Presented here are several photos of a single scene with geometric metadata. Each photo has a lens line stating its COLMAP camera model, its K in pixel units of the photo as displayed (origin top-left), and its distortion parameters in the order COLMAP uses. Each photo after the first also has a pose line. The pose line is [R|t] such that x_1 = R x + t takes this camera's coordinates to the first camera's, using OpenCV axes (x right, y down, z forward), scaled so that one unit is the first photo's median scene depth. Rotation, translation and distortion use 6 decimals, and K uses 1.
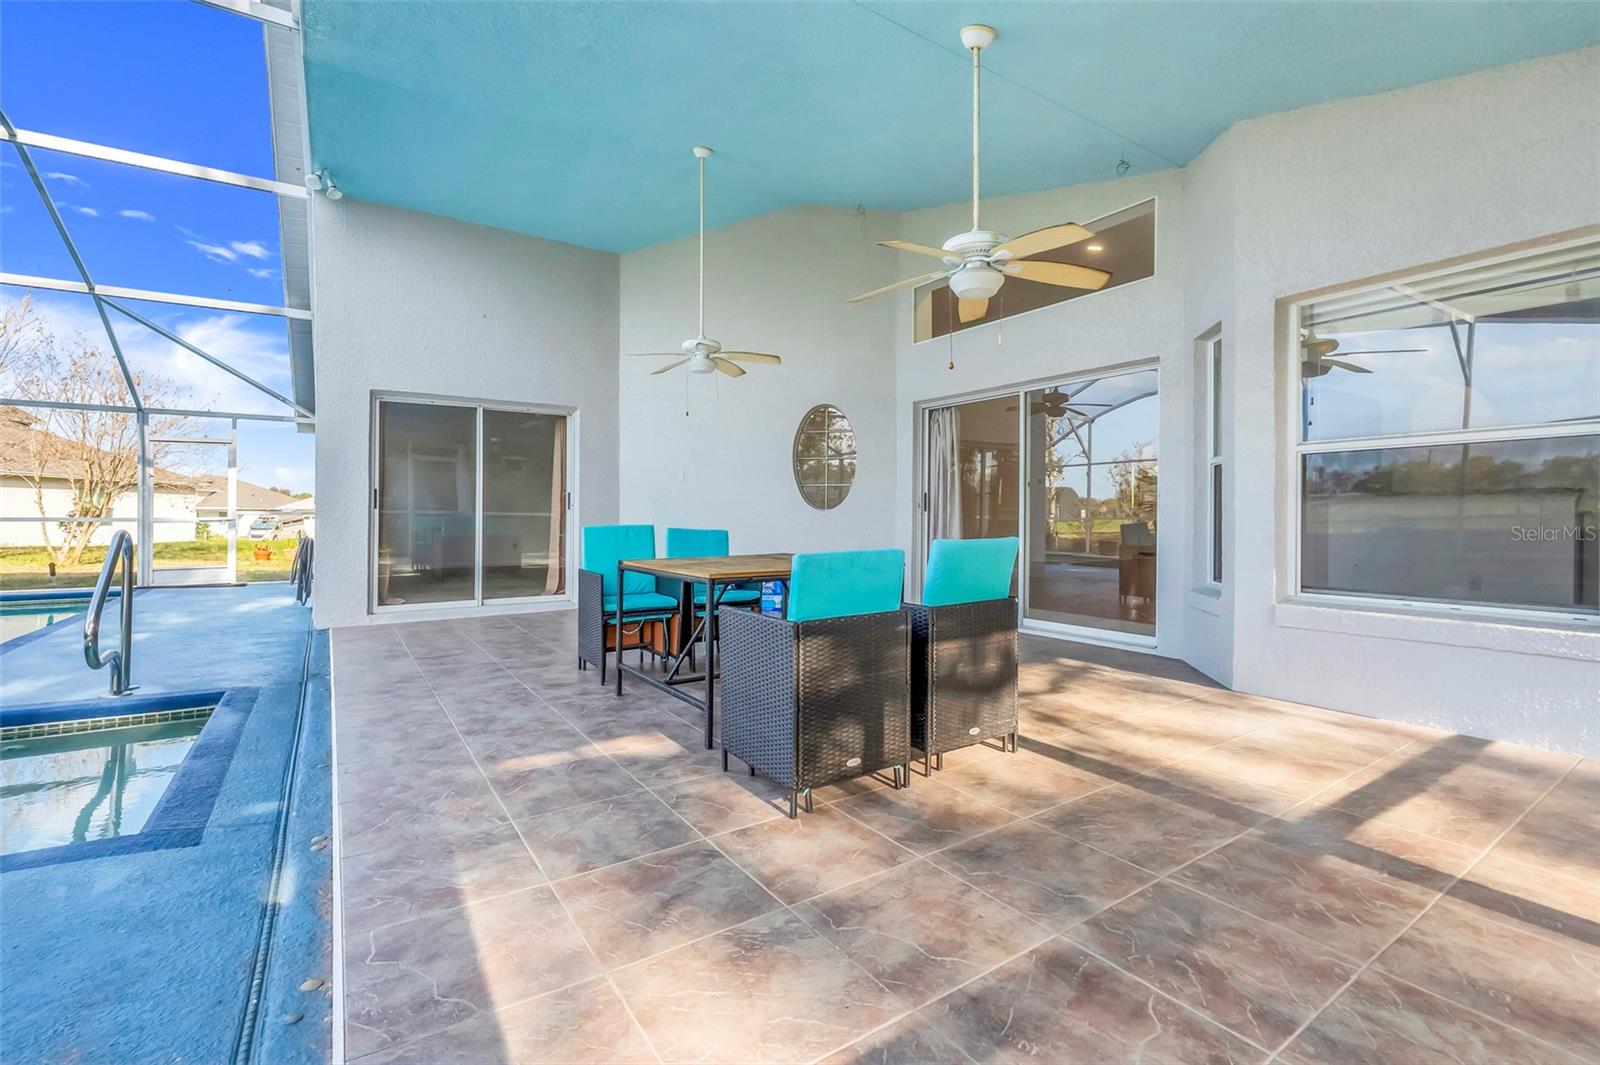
lens RADIAL K [[708.7, 0, 801.6], [0, 708.7, 505.5], [0, 0, 1]] dist [0.001405, 0.000281]
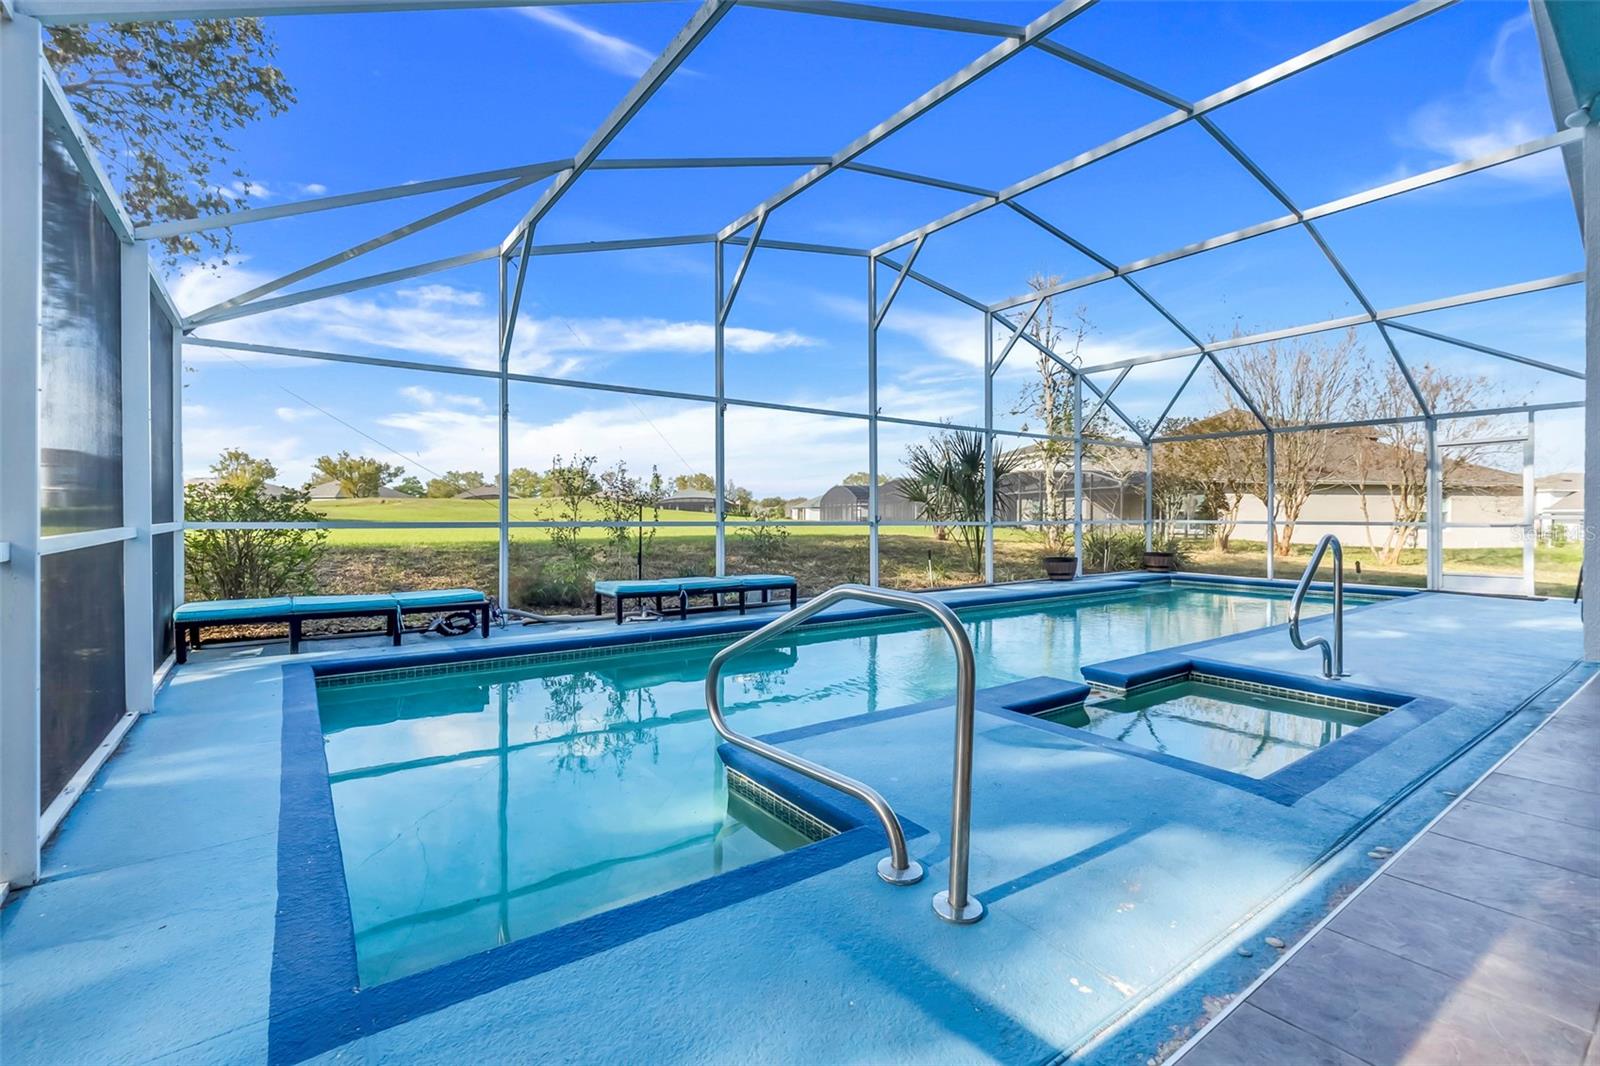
lens RADIAL K [[742.6, 0, 795.5], [0, 742.6, 525.1], [0, 0, 1]] dist [0.003052, 0.000412]
pose [[0.061021, 0.008001, -0.998104, 0.111194], [0.014494, 0.999855, 0.008902, -0.000438], [0.998031, -0.015010, 0.060896, 0.048637]]
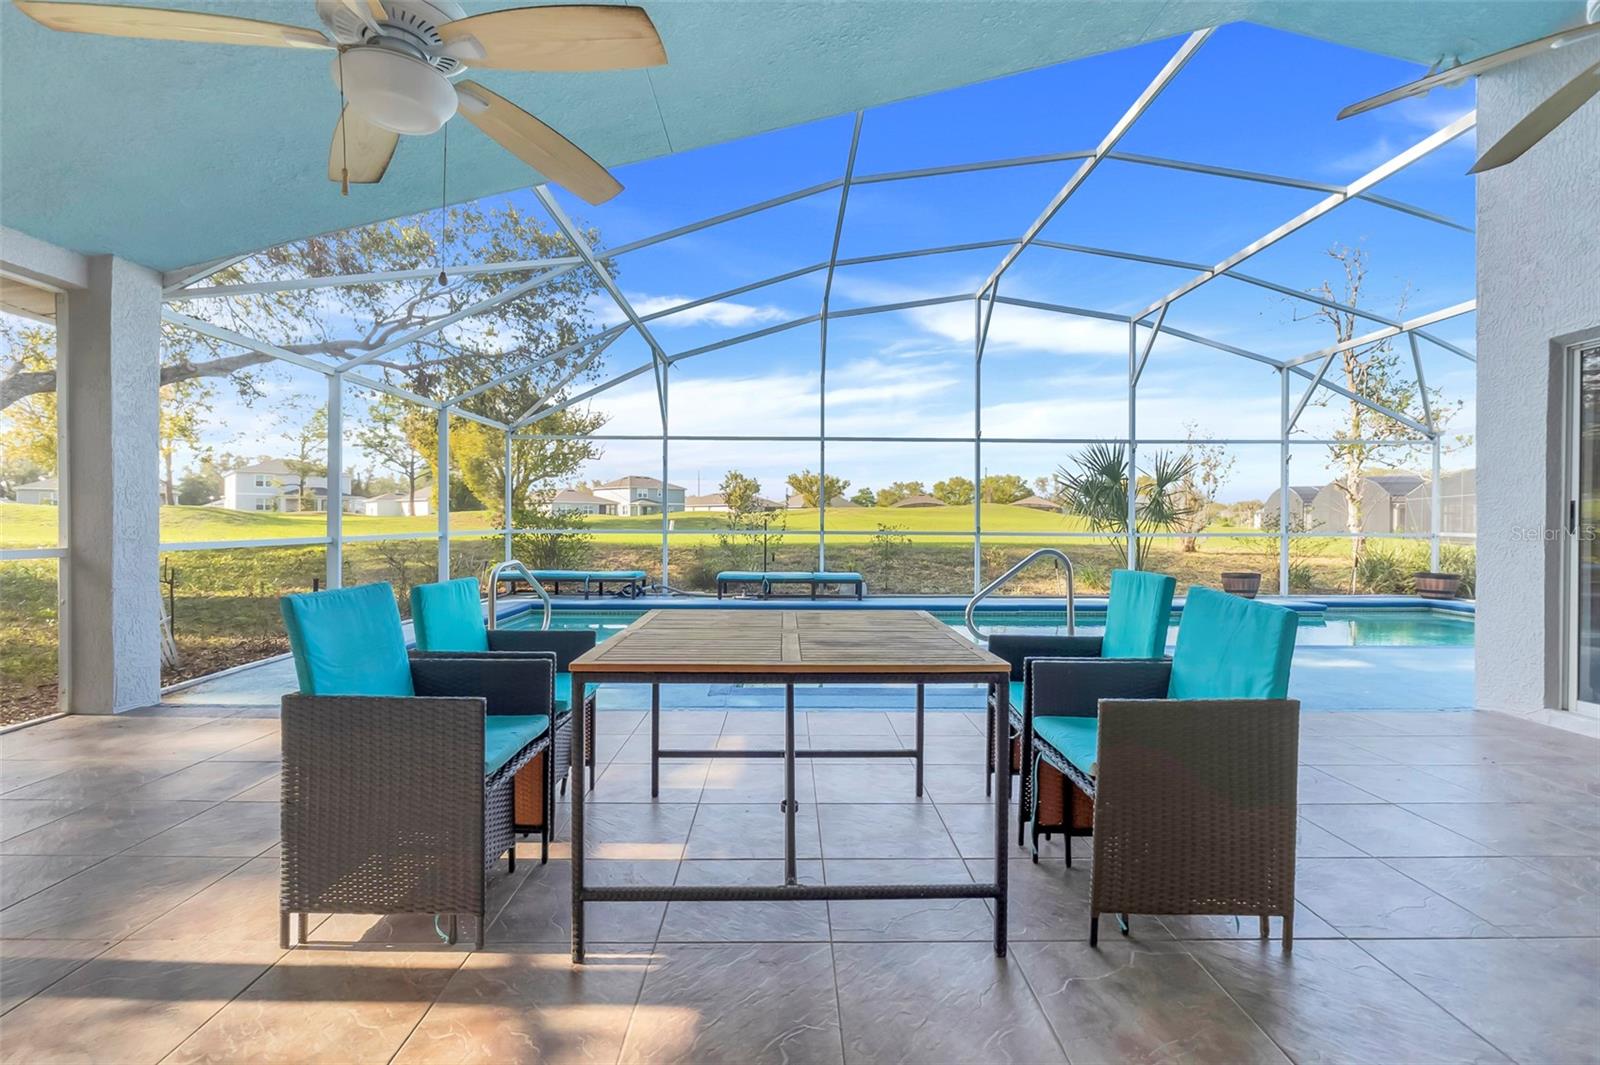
lens RADIAL K [[742.6, 0, 795.5], [0, 742.6, 524.6], [0, 0, 1]] dist [0.003052, 0.000412]
pose [[-0.545791, -0.000007, -0.837922, 0.272212], [0.007166, 0.999963, -0.004676, -0.003075], [0.837891, -0.008557, -0.545771, 0.854339]]
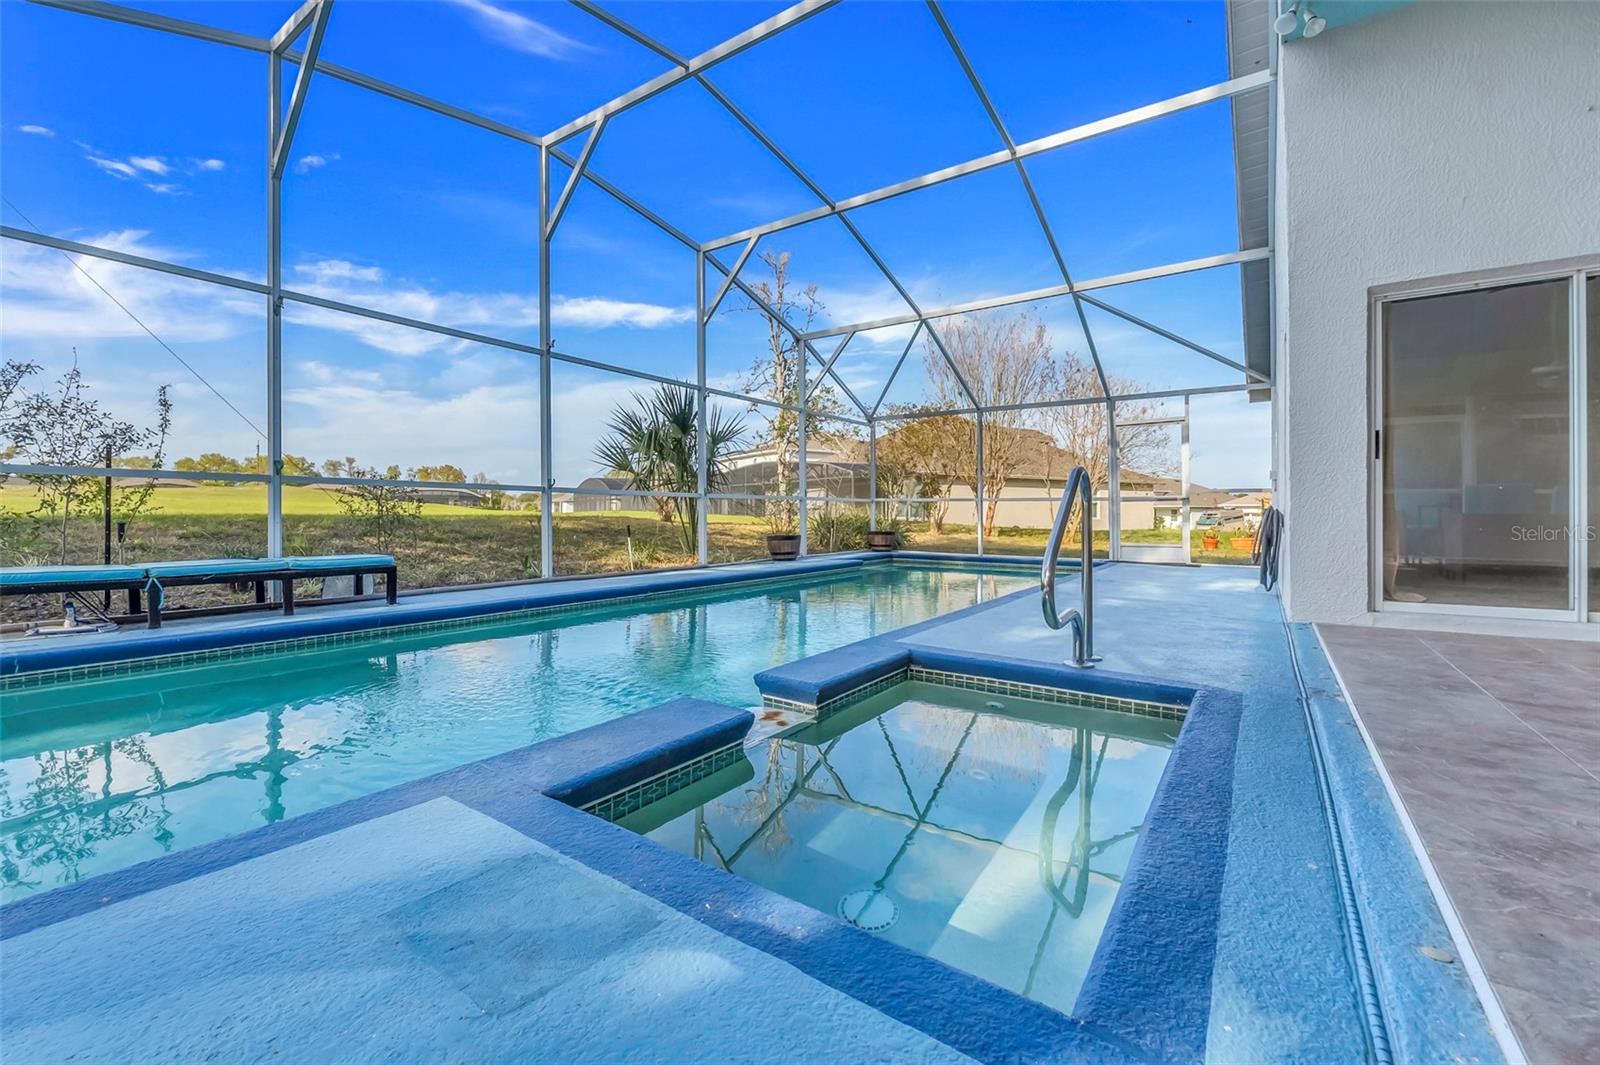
lens RADIAL K [[684.7, 0, 798.6], [0, 684.7, 513.7], [0, 0, 1]] dist [-0.000521, -0.000129]
pose [[0.376574, -0.005678, -0.926369, -0.221246], [0.014966, 0.999888, -0.000045, 0.055211], [0.926266, -0.013847, 0.376617, 0.253981]]
